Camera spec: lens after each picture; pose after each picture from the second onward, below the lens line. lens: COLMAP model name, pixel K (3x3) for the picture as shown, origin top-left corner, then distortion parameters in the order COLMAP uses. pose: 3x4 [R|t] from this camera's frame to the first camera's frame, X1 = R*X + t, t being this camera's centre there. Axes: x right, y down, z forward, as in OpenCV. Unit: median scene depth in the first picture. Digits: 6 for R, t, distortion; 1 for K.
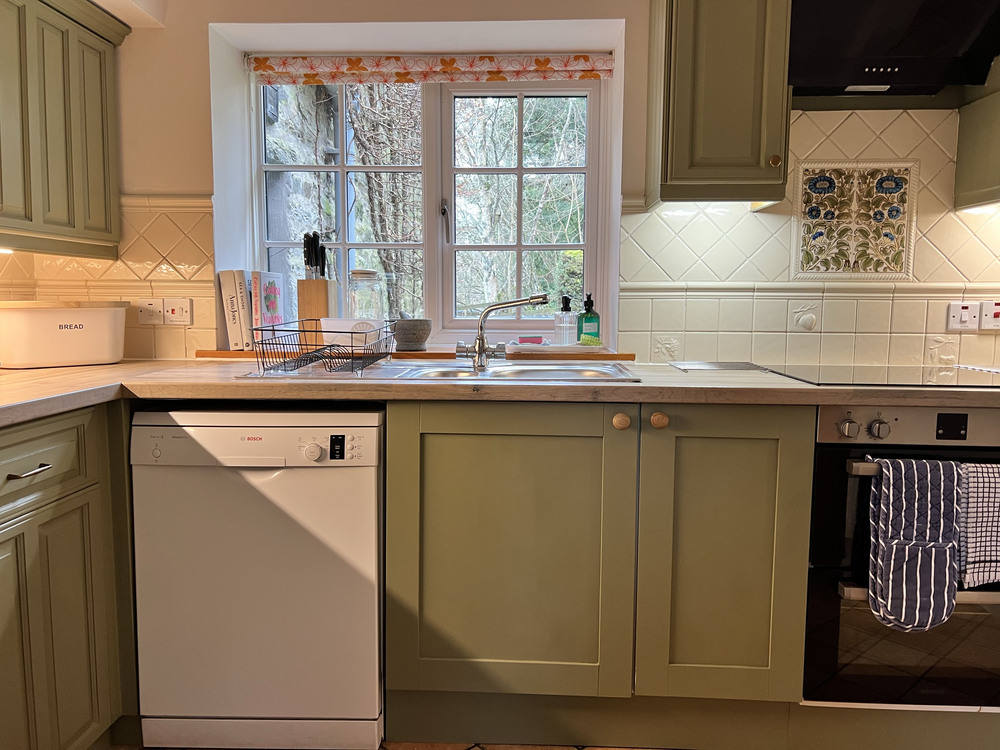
lens RADIAL K [[752.6, 0, 499.9], [0, 752.6, 371.6], [0, 0, 1]] dist [0.031949, -0.029641]
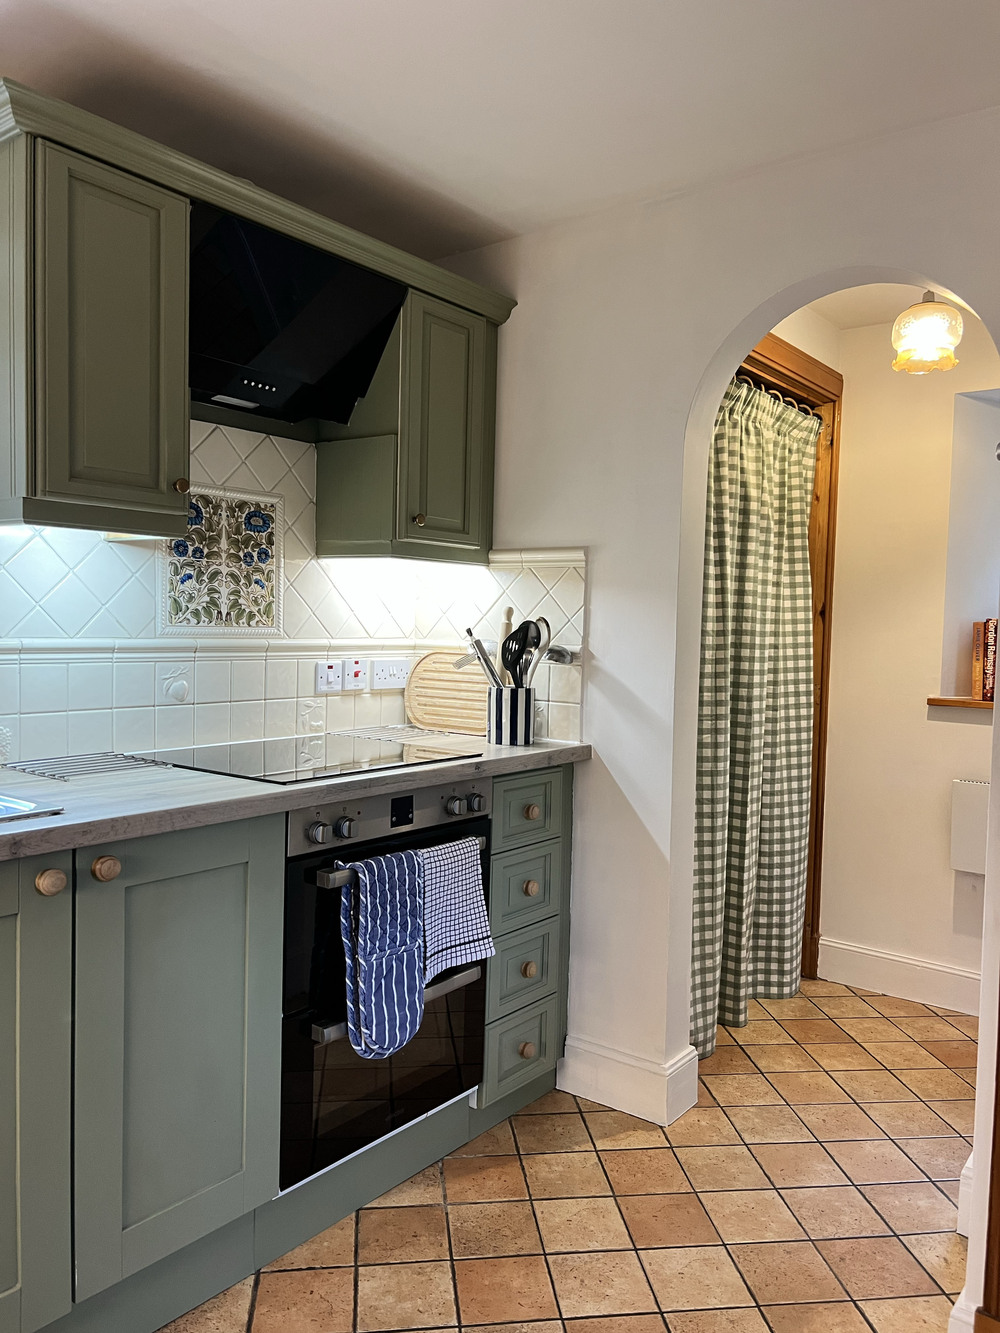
lens RADIAL K [[1003.3, 0, 501.7], [0, 1003.3, 669.9], [0, 0, 1]] dist [0.031949, -0.029641]
pose [[0.569788, -0.033635, 0.821103, -0.240785], [0.061131, 0.998129, -0.001534, -0.067090], [-0.819515, 0.051069, 0.570778, 0.163225]]
